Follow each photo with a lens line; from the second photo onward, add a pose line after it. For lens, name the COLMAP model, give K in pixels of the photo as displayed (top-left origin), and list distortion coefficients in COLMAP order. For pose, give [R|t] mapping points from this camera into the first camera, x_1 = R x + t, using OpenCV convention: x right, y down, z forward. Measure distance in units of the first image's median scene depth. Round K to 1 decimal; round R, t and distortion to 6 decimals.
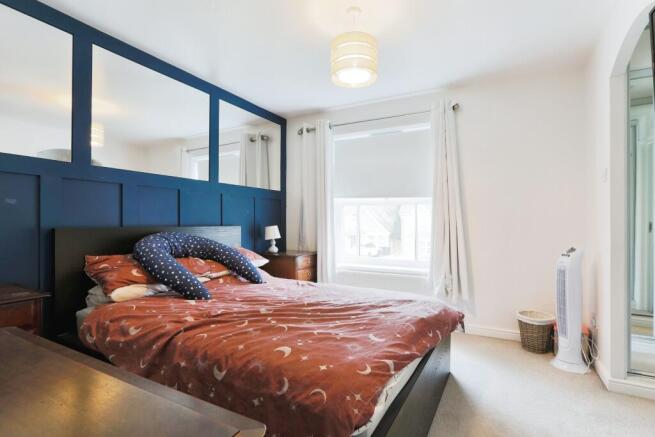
lens RADIAL K [[318.5, 0, 327.3], [0, 318.5, 221.8], [0, 0, 1]] dist [-0.021089, 0.001565]
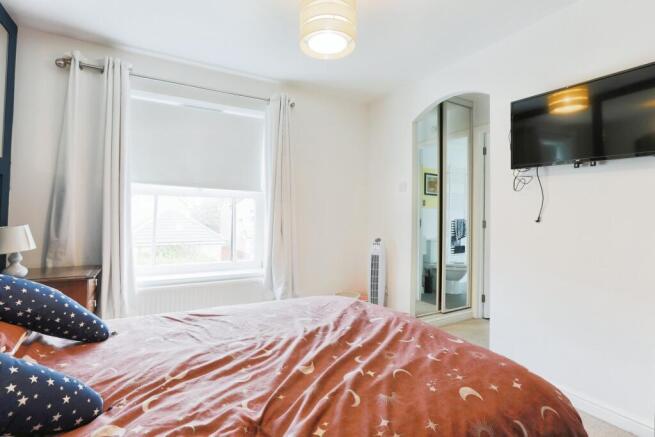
lens RADIAL K [[318.5, 0, 327.0], [0, 318.5, 212.8], [0, 0, 1]] dist [-0.021089, 0.001565]
pose [[0.529446, 0.017143, 0.848170, -0.459811], [-0.004283, 0.999837, -0.017535, -0.001034], [-0.848333, 0.005651, 0.529433, 0.434010]]
